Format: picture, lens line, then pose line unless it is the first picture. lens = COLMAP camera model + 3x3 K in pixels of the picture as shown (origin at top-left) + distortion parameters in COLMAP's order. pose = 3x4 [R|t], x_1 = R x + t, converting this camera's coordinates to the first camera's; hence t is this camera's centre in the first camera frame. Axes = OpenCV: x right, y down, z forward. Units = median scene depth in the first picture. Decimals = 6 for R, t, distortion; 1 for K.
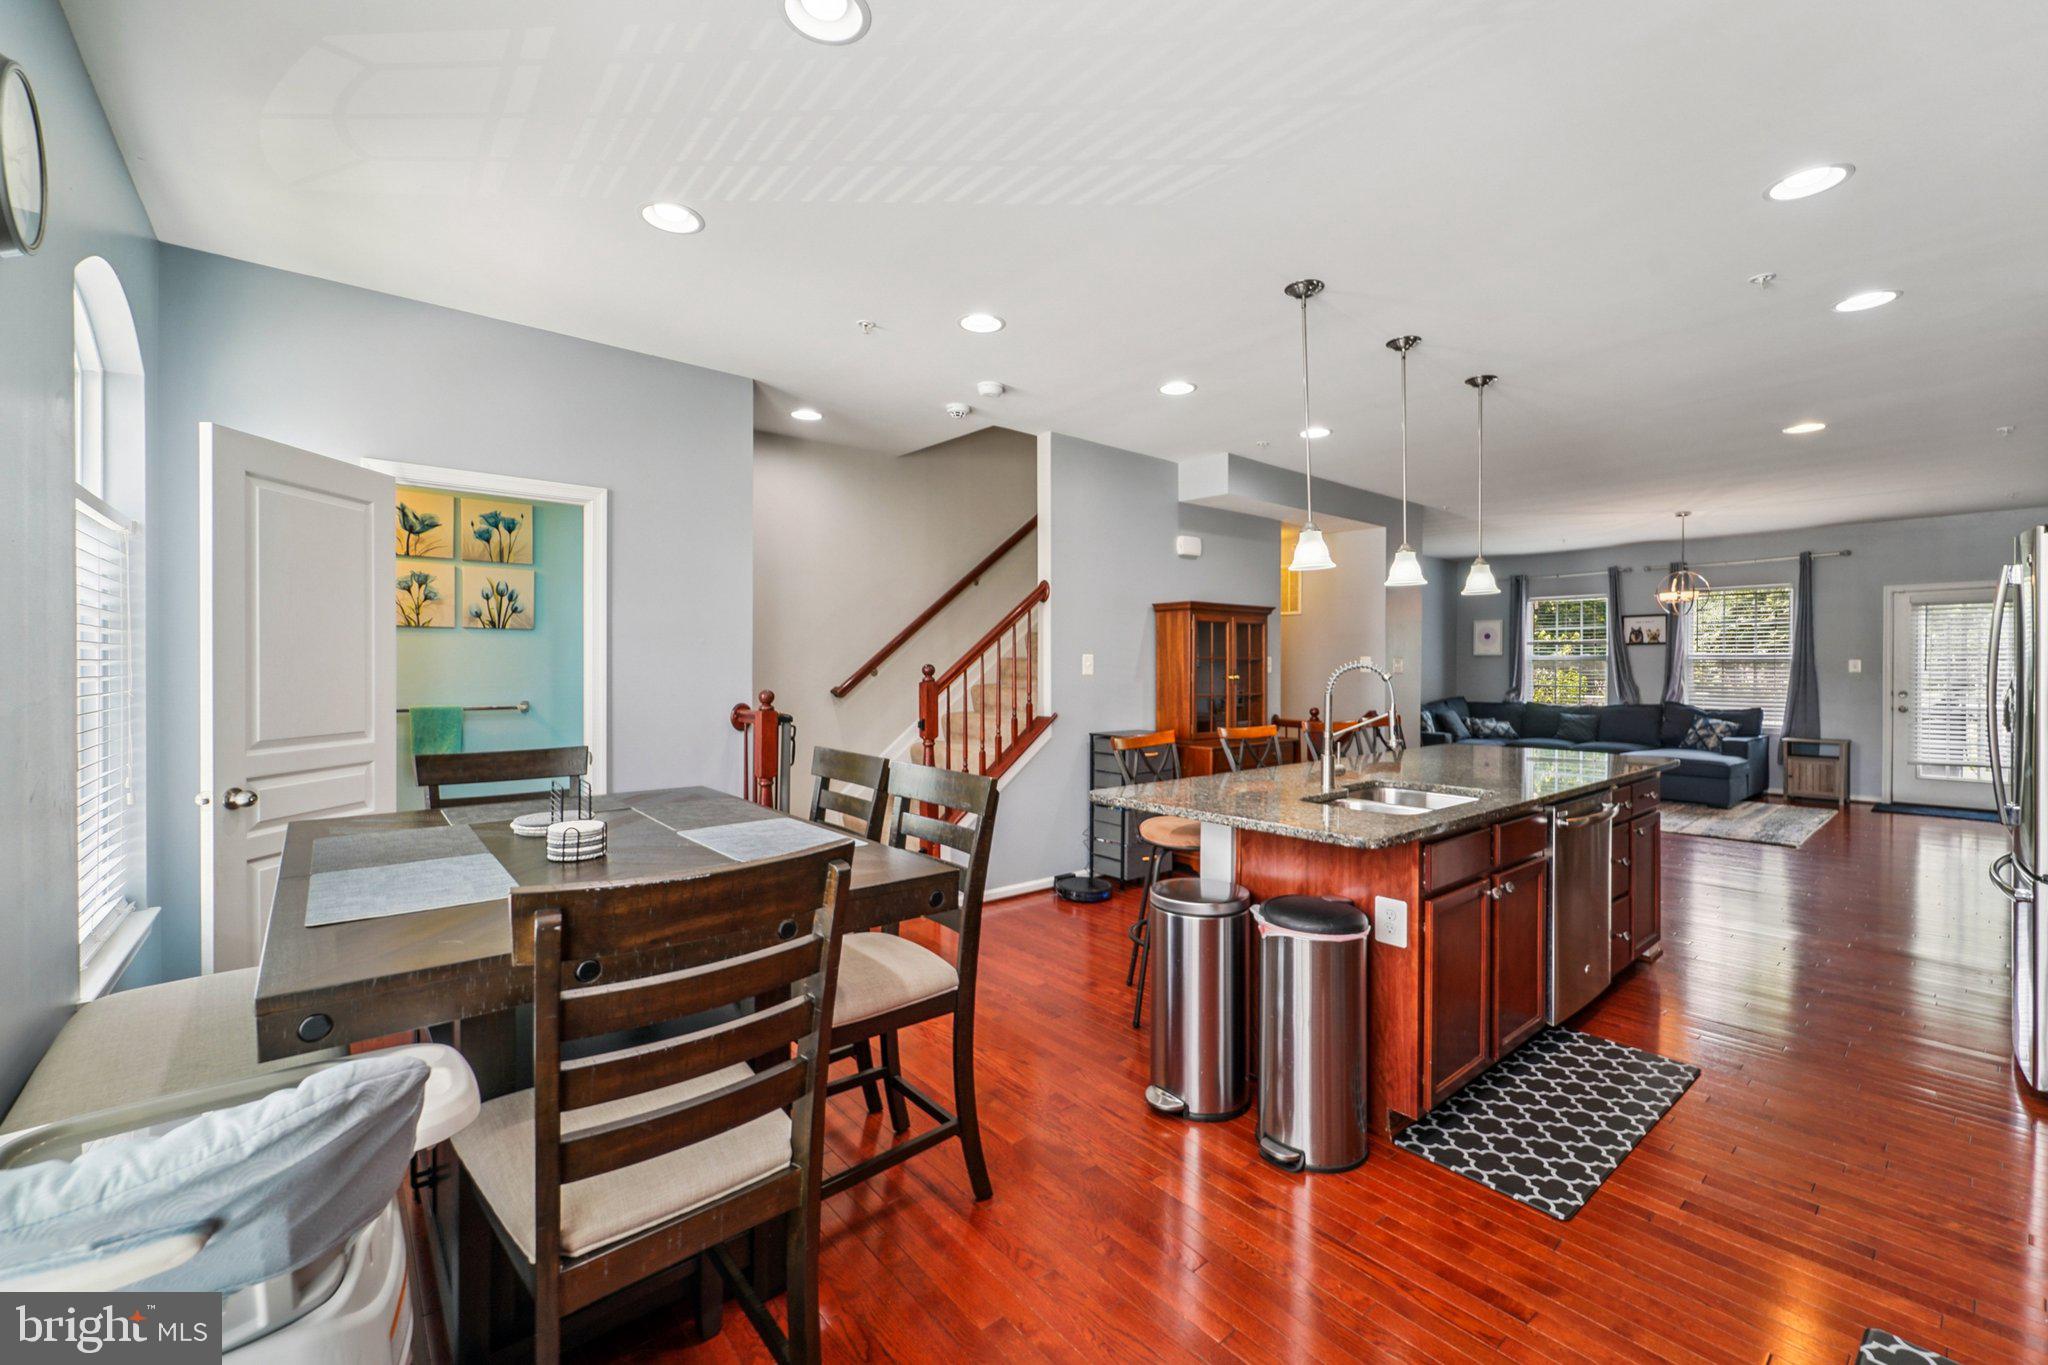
lens RADIAL K [[839.8, 0, 1029.2], [0, 839.8, 679.0], [0, 0, 1]] dist [0.001005, -0.001084]
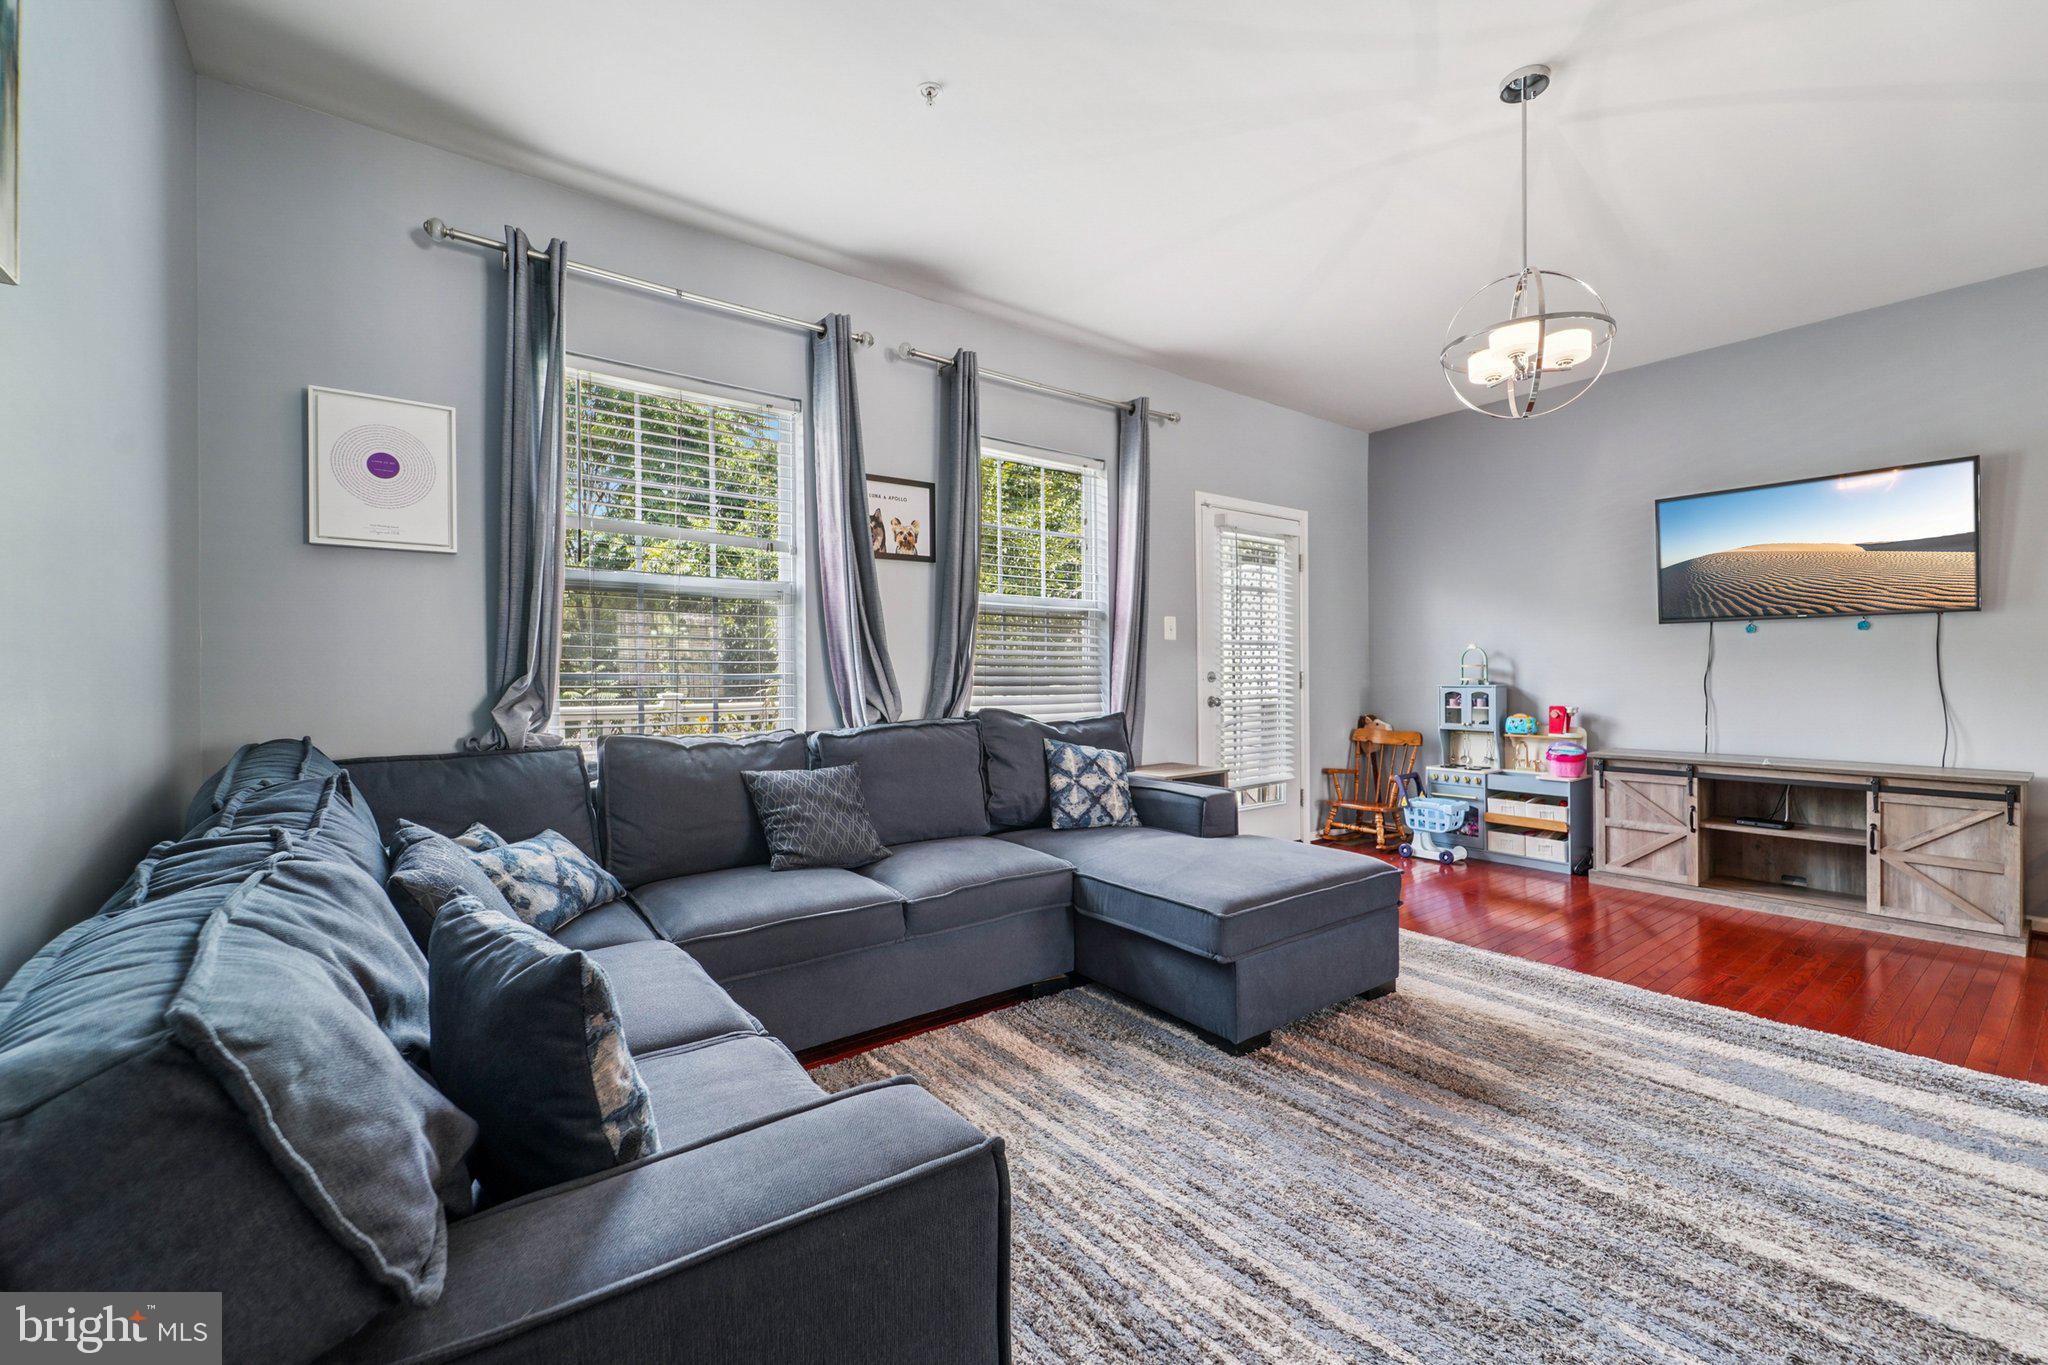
lens RADIAL K [[839.8, 0, 1024.3], [0, 839.8, 676.3], [0, 0, 1]] dist [0.001005, -0.001084]
pose [[0.050868, -0.005937, 0.998688, 0.409873], [0.019837, 0.999791, 0.004933, 0.011064], [-0.998508, 0.019560, 0.050975, 1.027148]]
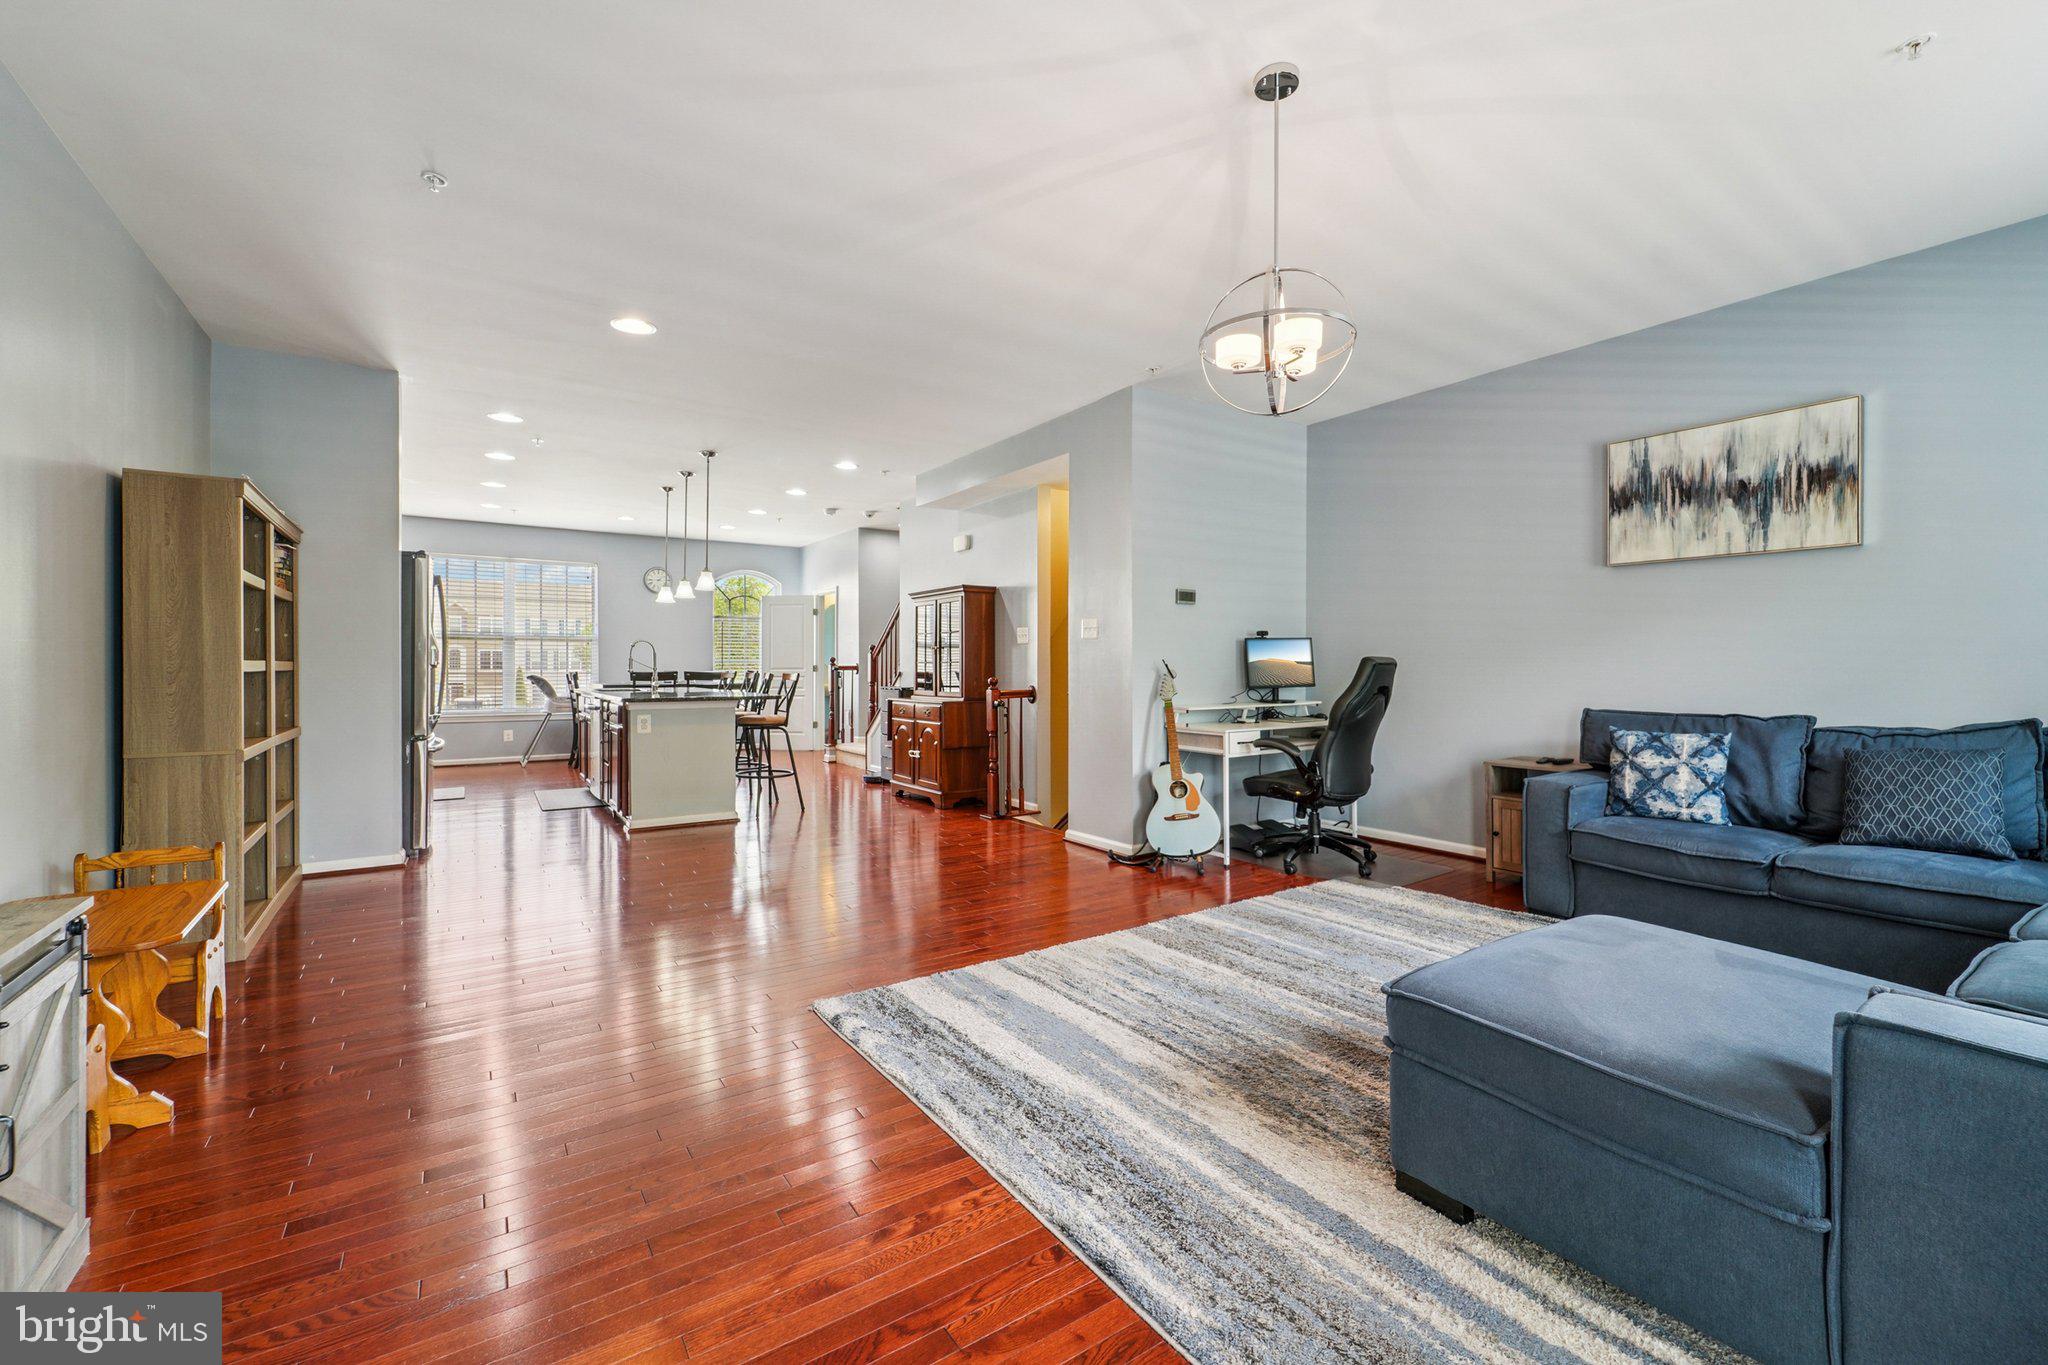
lens RADIAL K [[839.8, 0, 1037.5], [0, 839.8, 672.2], [0, 0, 1]] dist [0.001005, -0.001084]
pose [[-0.096652, 0.007047, -0.995293, 0.960310], [-0.012904, 0.999882, 0.008333, 0.014218], [0.995235, 0.013649, -0.096549, 0.830784]]
